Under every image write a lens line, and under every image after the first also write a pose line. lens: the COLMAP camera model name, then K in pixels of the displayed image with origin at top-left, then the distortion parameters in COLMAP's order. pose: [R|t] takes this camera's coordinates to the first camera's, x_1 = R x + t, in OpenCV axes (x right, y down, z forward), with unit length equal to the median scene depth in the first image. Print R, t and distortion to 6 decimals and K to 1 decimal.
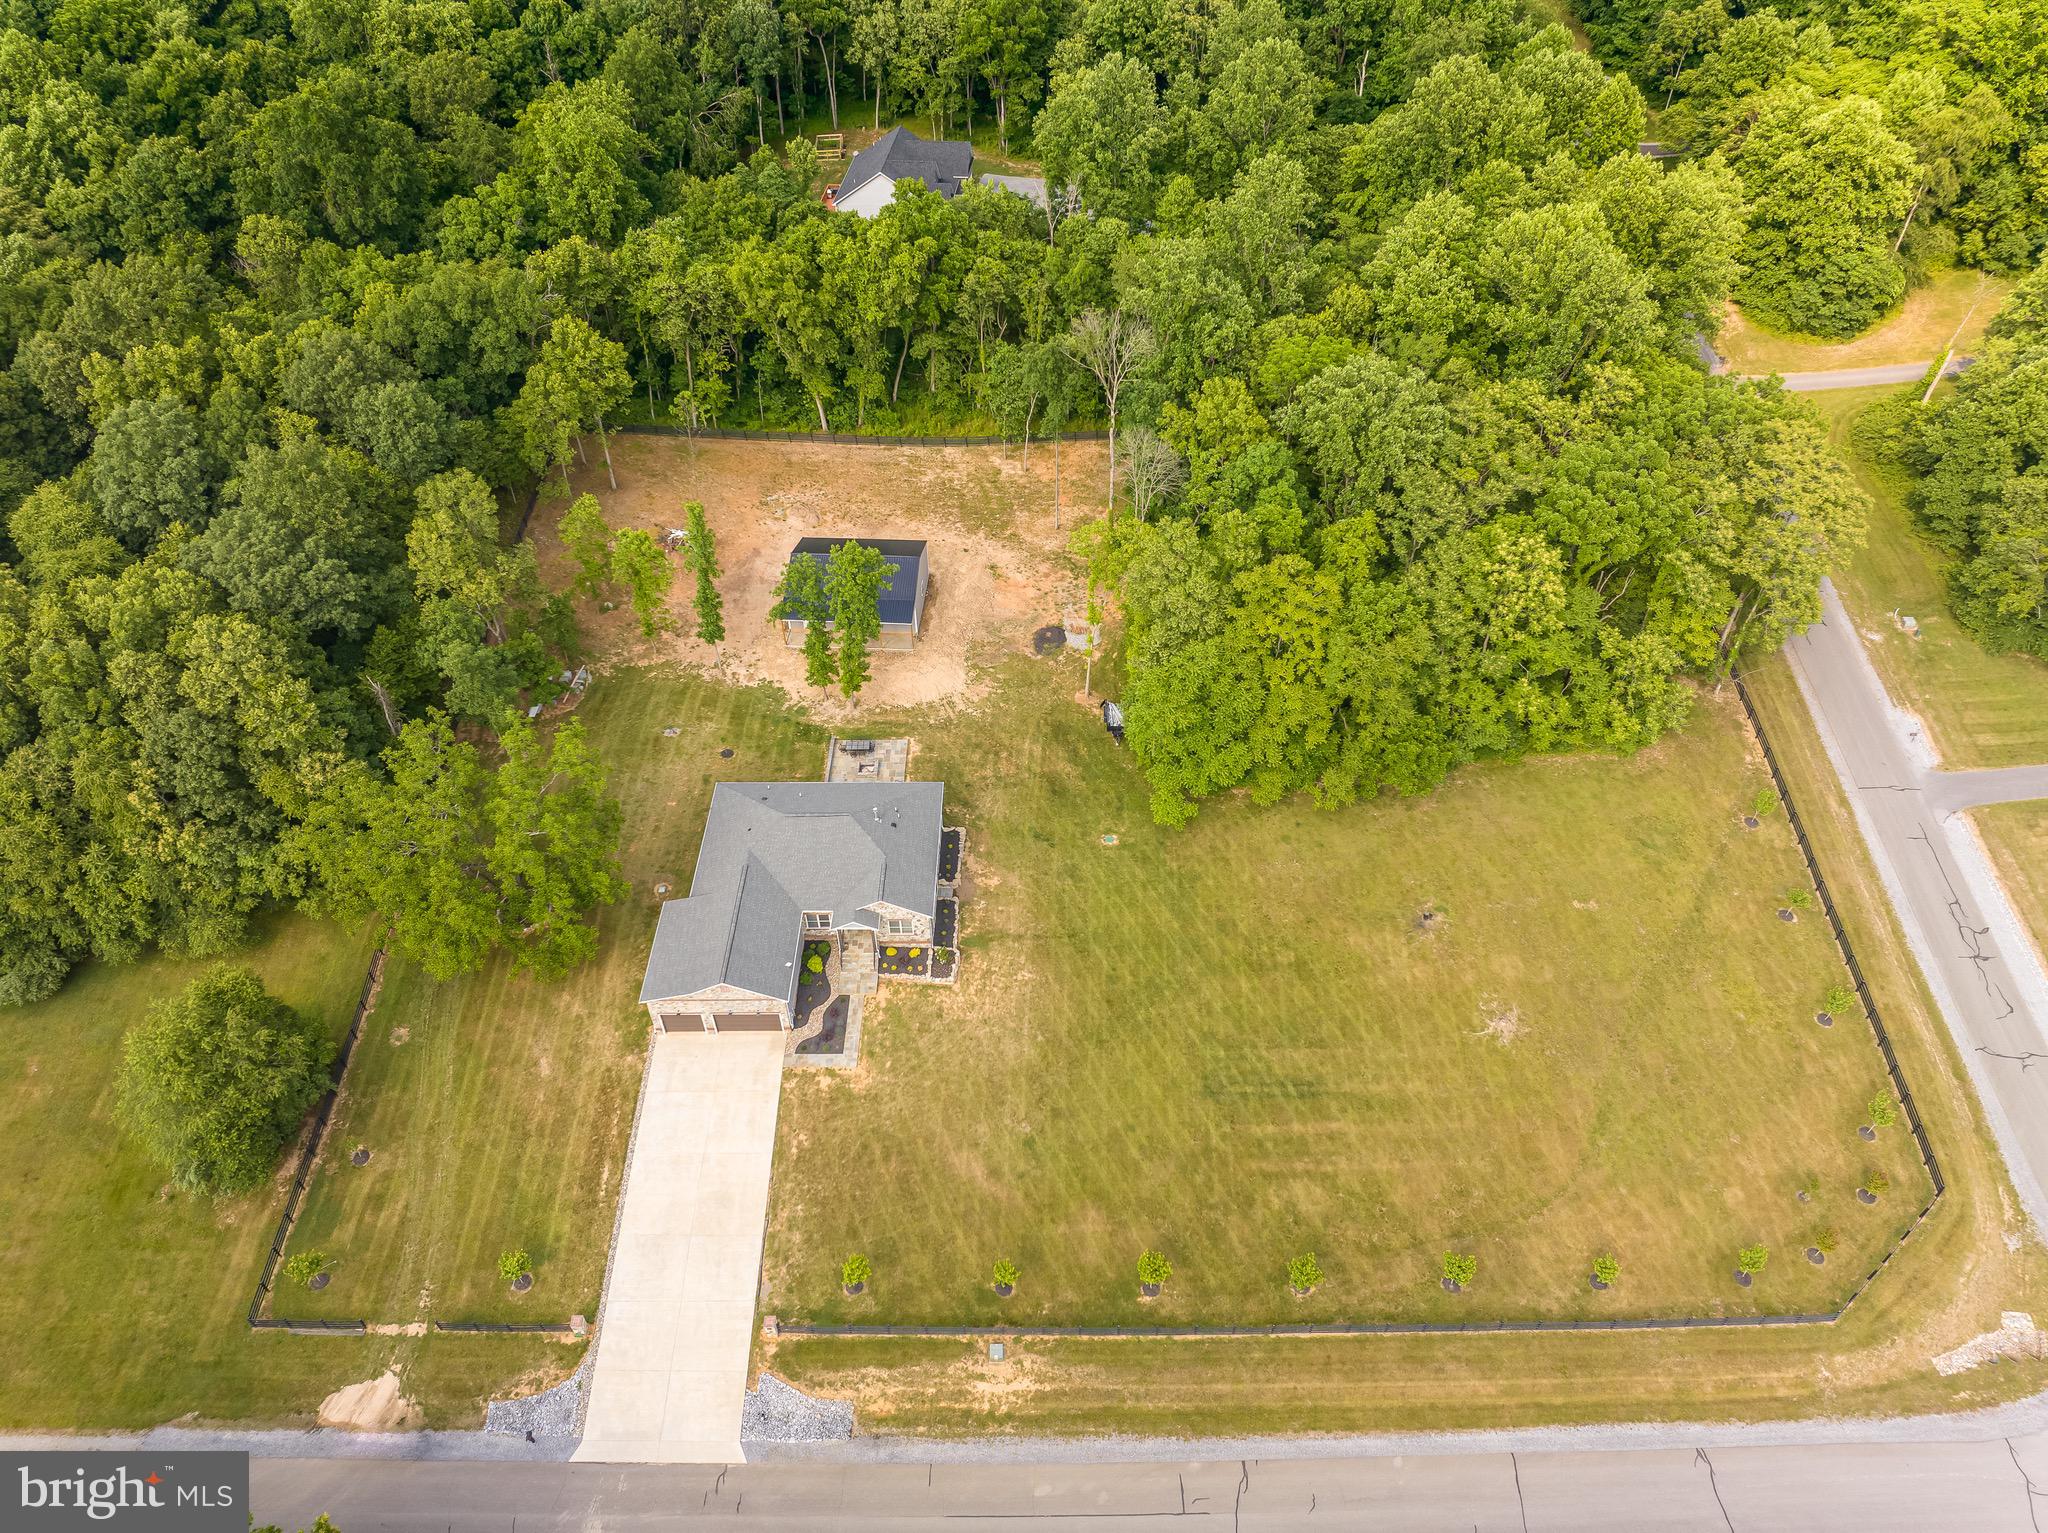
lens RADIAL K [[1444.3, 0, 1033.0], [0, 1444.3, 750.0], [0, 0, 1]] dist [-0.041313, 0.009709]
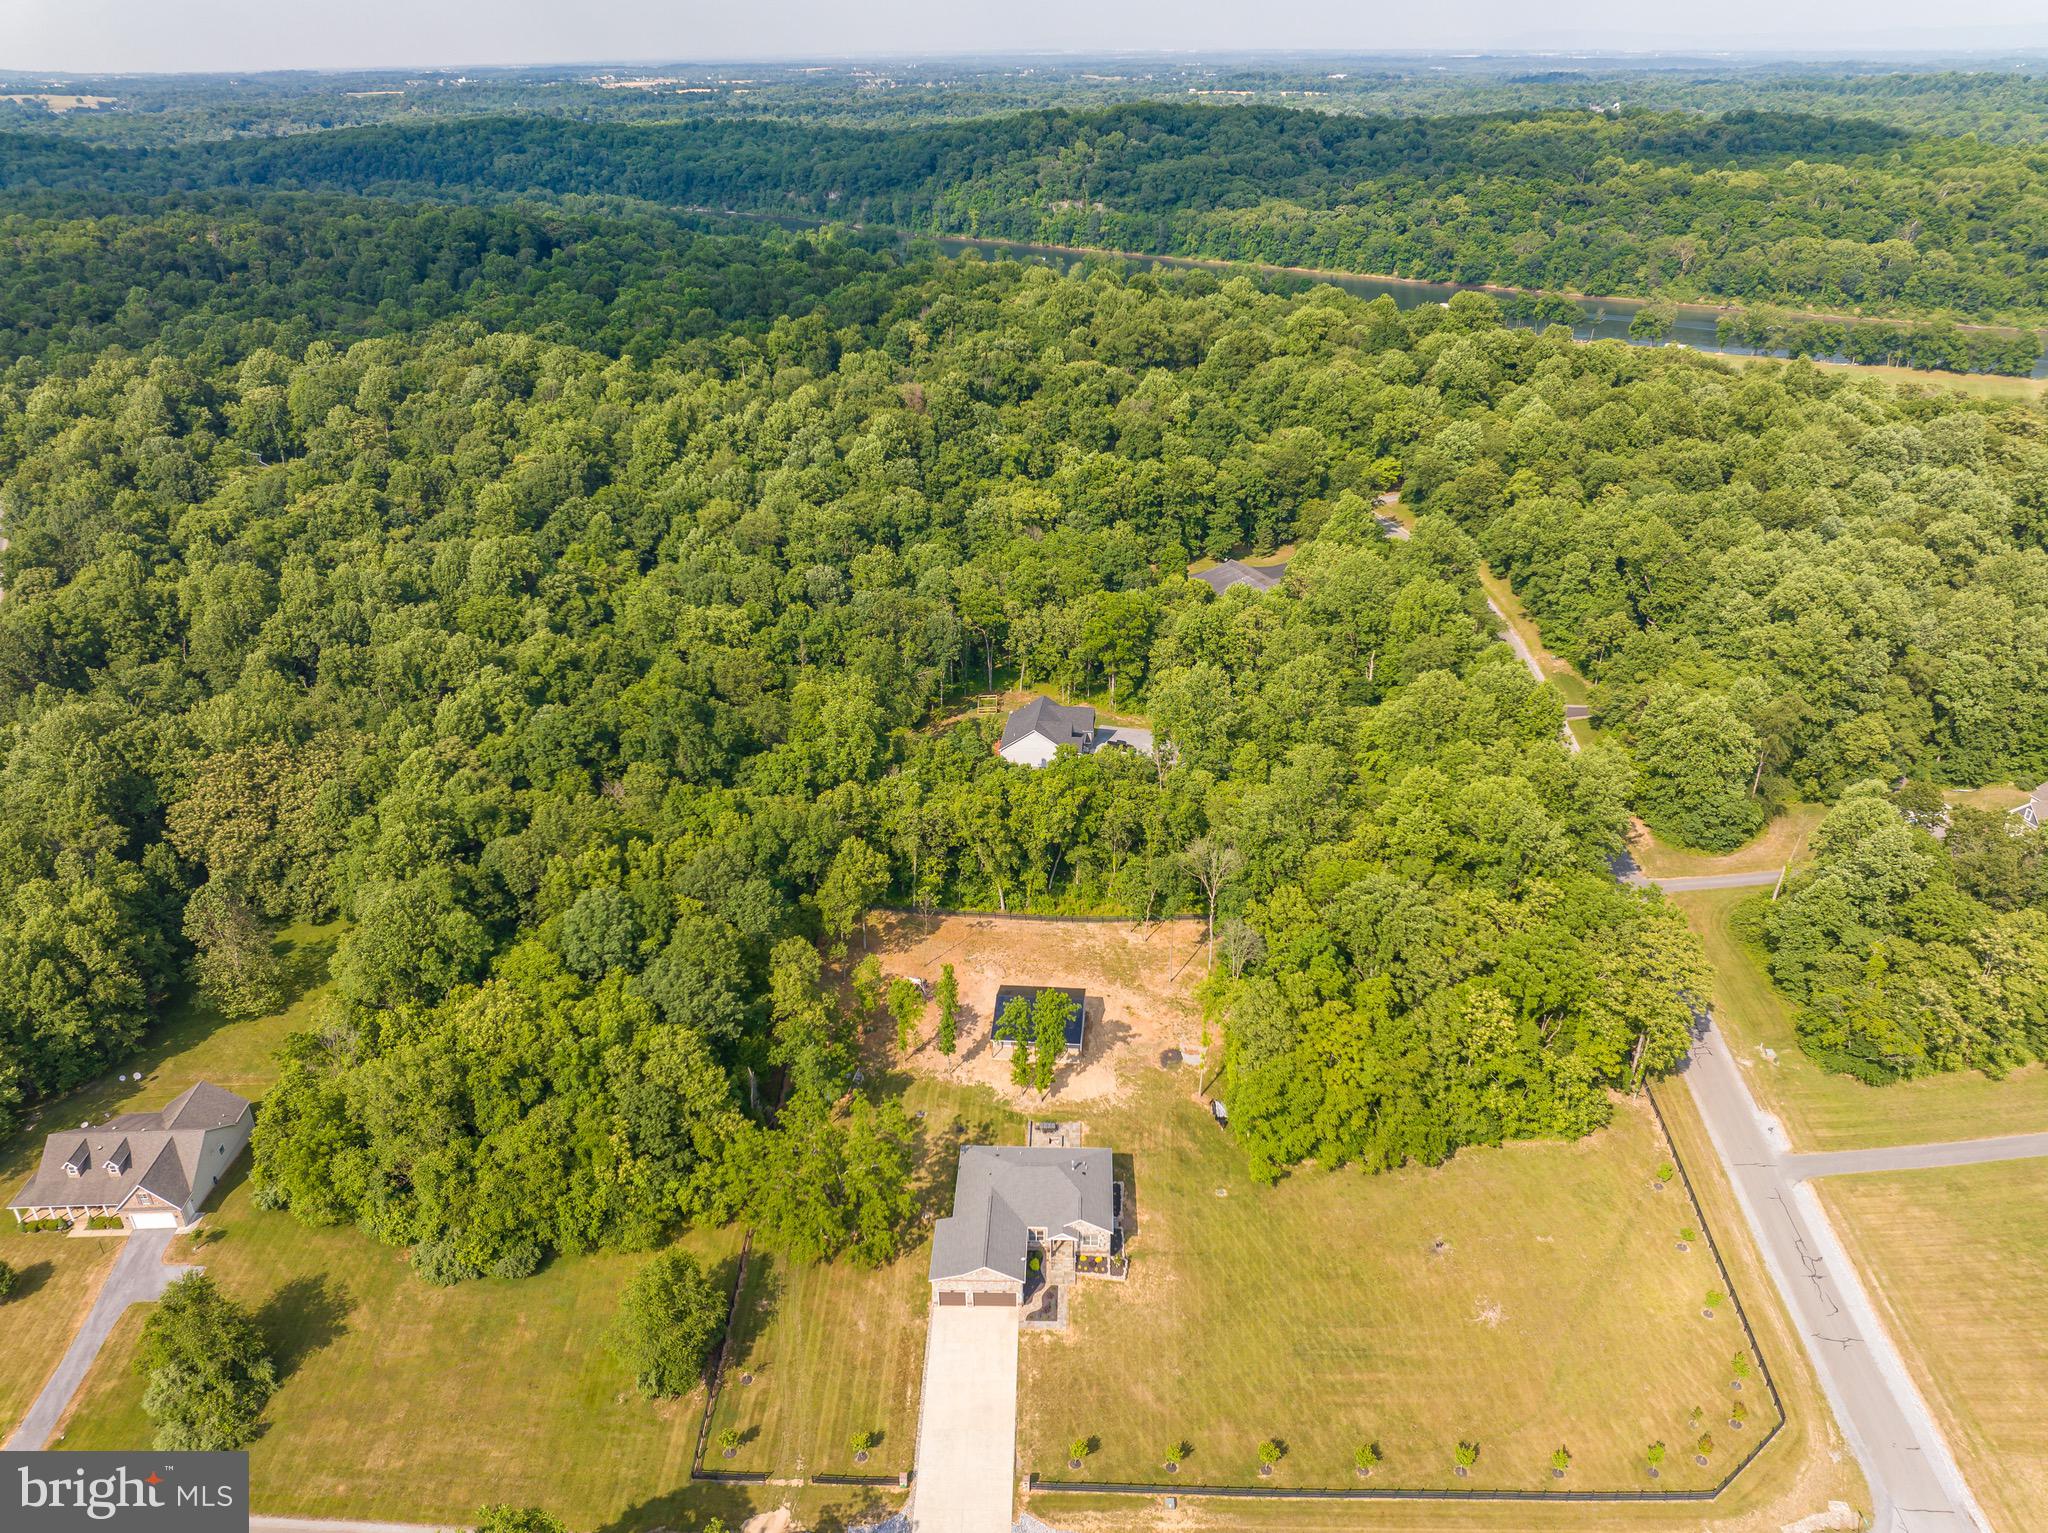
lens RADIAL K [[1444.3, 0, 1021.8], [0, 1444.3, 756.8], [0, 0, 1]] dist [-0.041313, 0.009709]
pose [[0.999356, 0.011004, -0.034164, -0.119832], [-0.020827, 0.952992, -0.302279, 0.097931], [0.029231, 0.302796, 0.952607, -0.619445]]
